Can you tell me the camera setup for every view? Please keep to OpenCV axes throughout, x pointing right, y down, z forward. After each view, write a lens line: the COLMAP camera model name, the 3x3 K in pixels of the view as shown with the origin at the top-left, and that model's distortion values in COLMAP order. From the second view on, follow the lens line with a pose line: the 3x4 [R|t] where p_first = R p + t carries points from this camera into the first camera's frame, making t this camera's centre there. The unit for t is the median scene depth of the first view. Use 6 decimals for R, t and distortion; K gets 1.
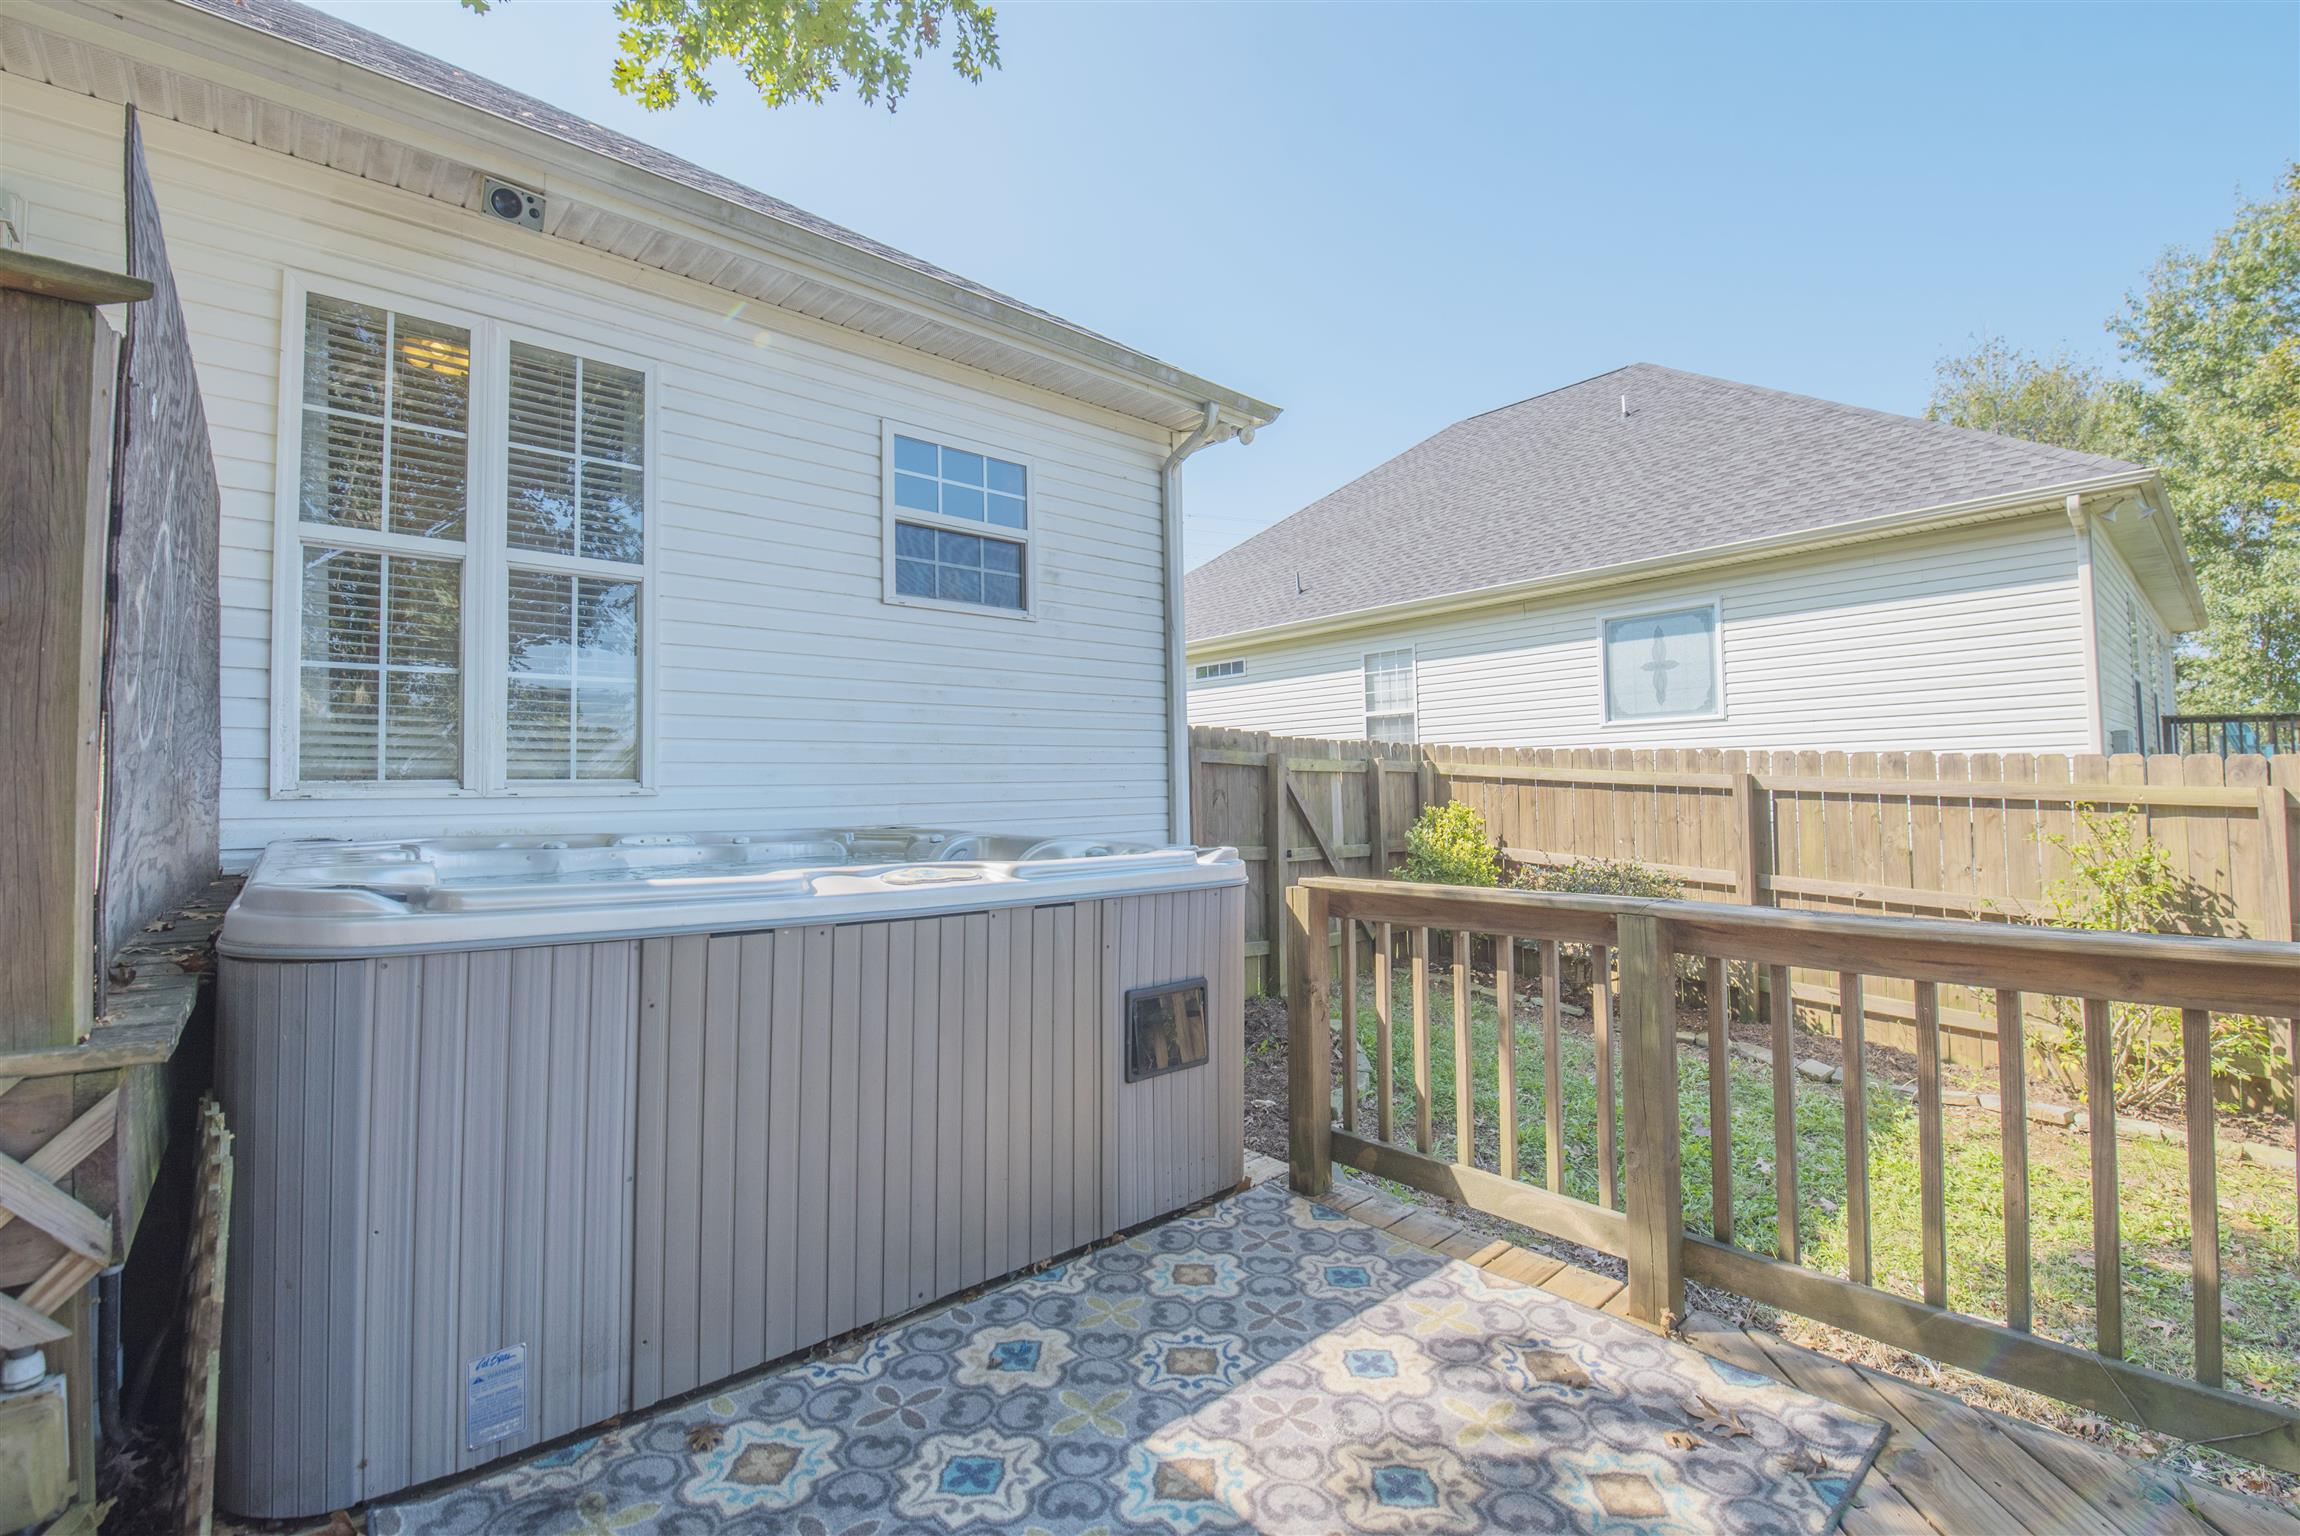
lens RADIAL K [[995.9, 0, 1150.0], [0, 995.9, 768.0], [0, 0, 1]] dist [-0.003754, -0.008987]
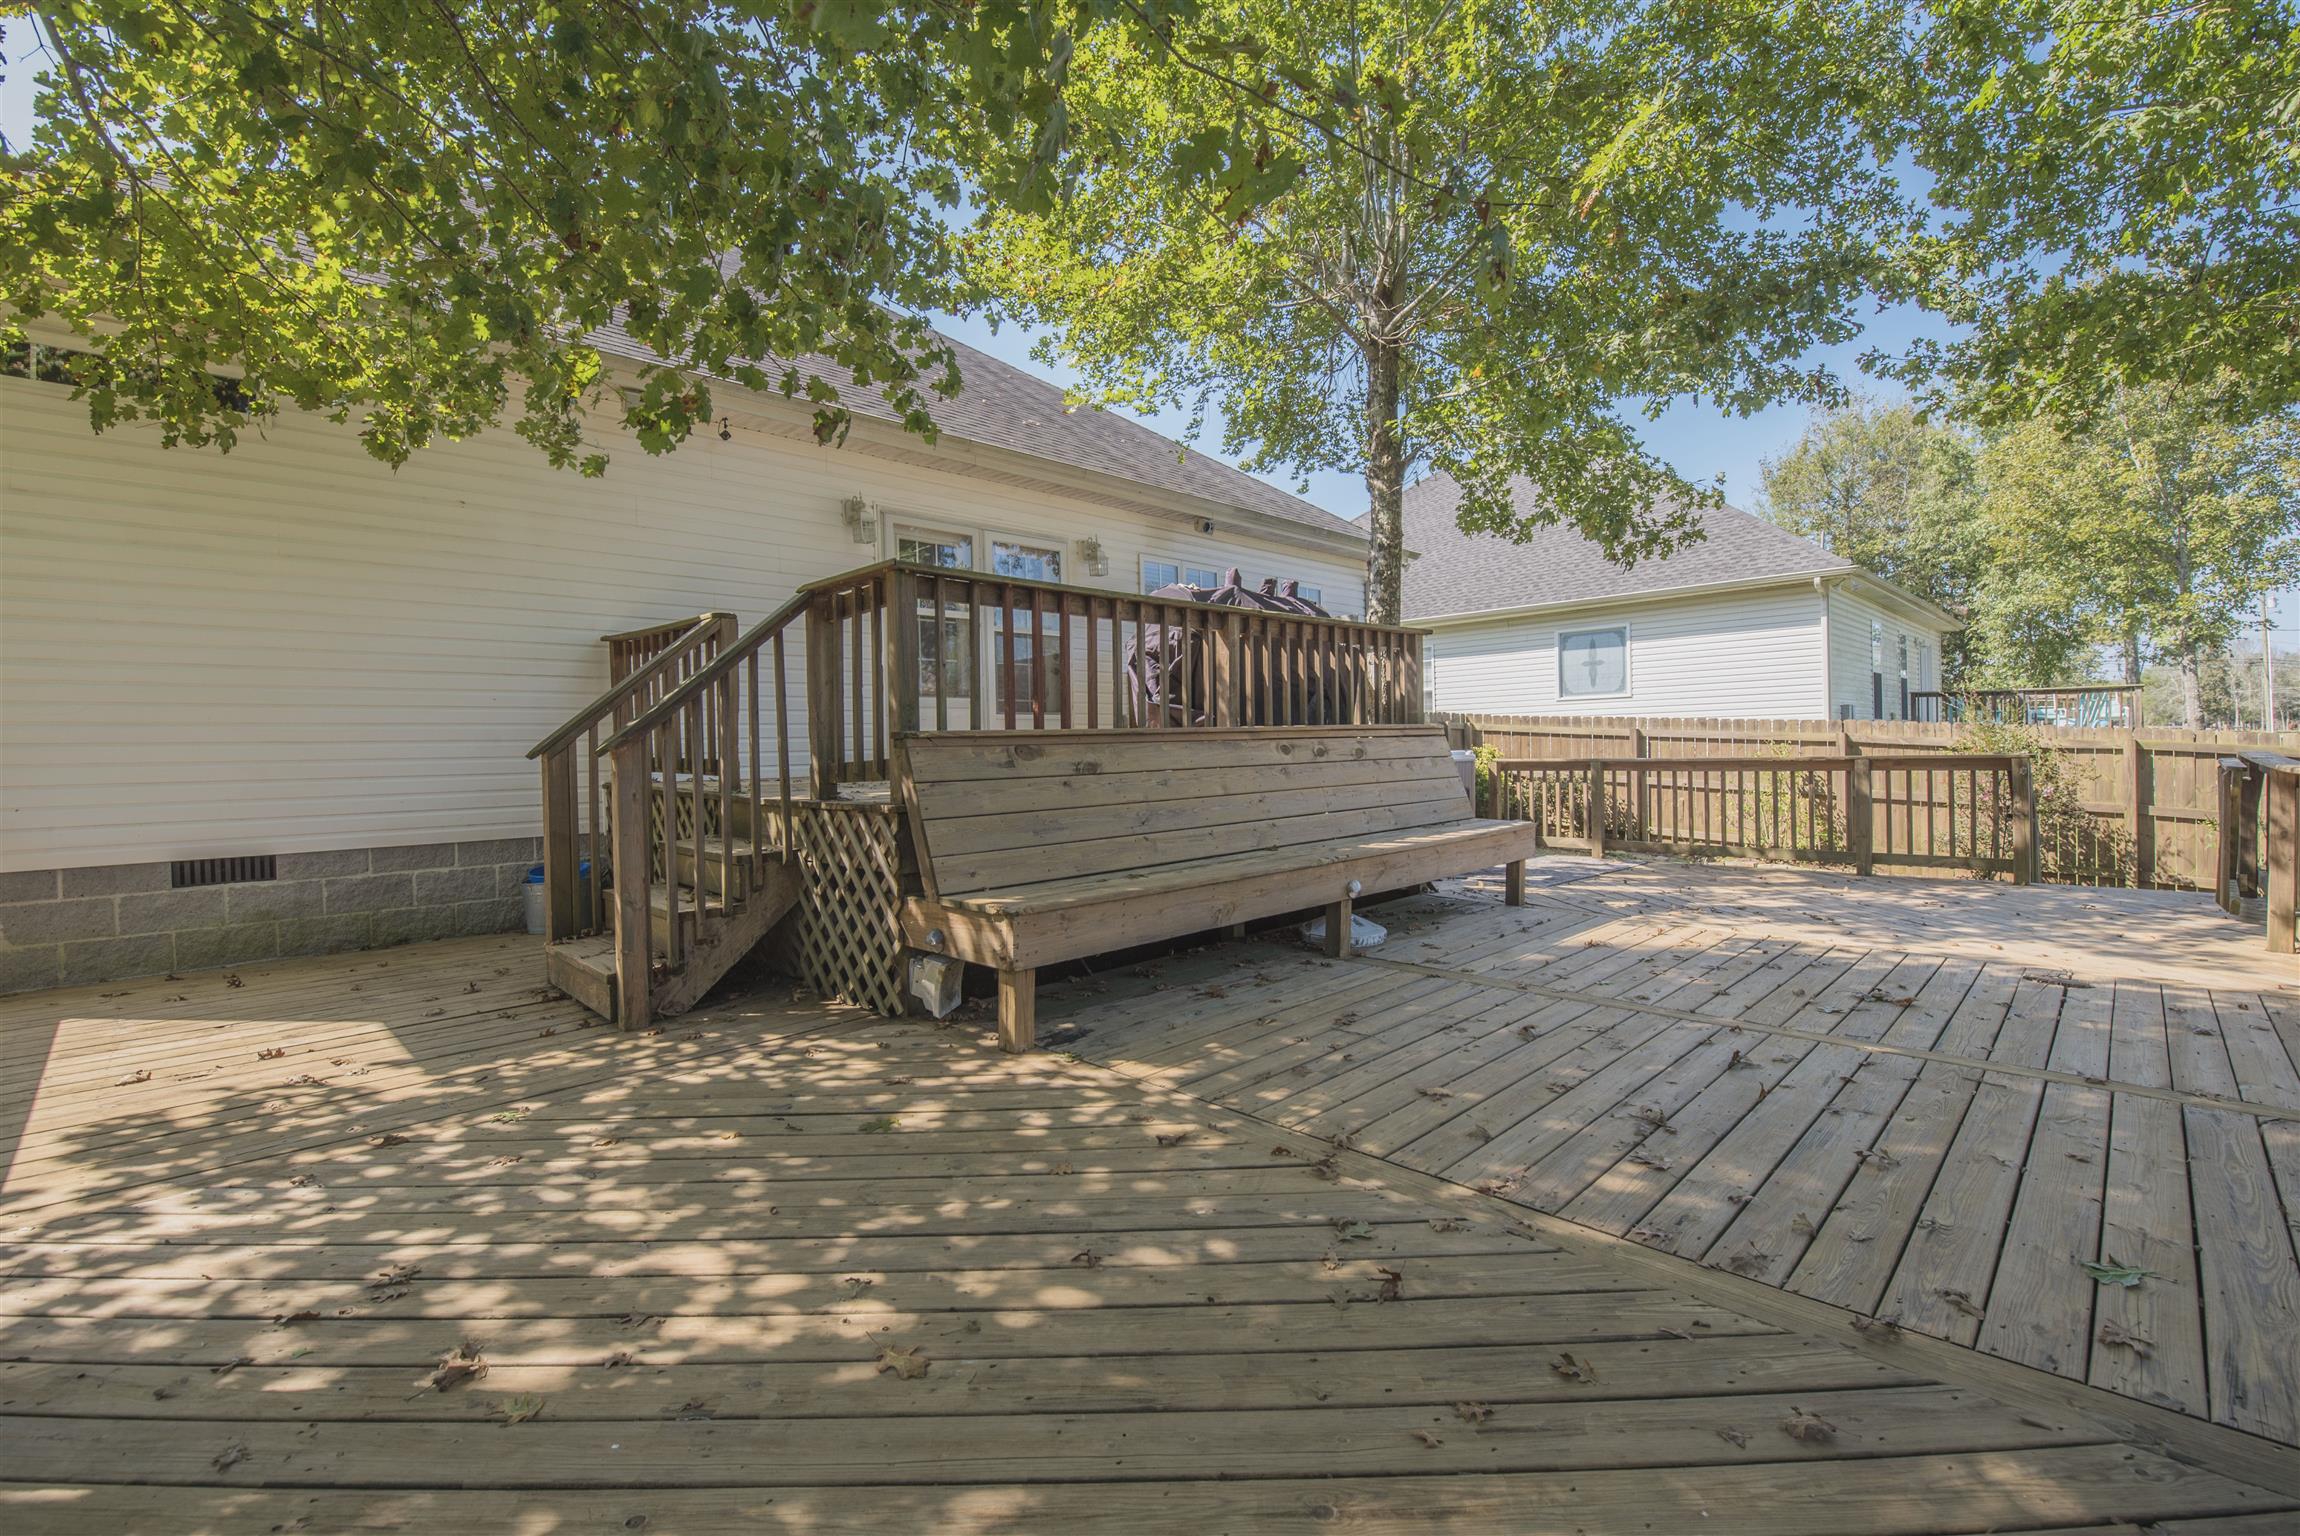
lens RADIAL K [[995.9, 0, 1150.0], [0, 995.9, 768.0], [0, 0, 1]] dist [-0.003754, -0.008987]
pose [[0.997886, -0.004371, 0.064846, -0.472438], [0.001977, 0.999316, 0.036939, 0.008204], [-0.064963, -0.036732, 0.997211, -0.869236]]
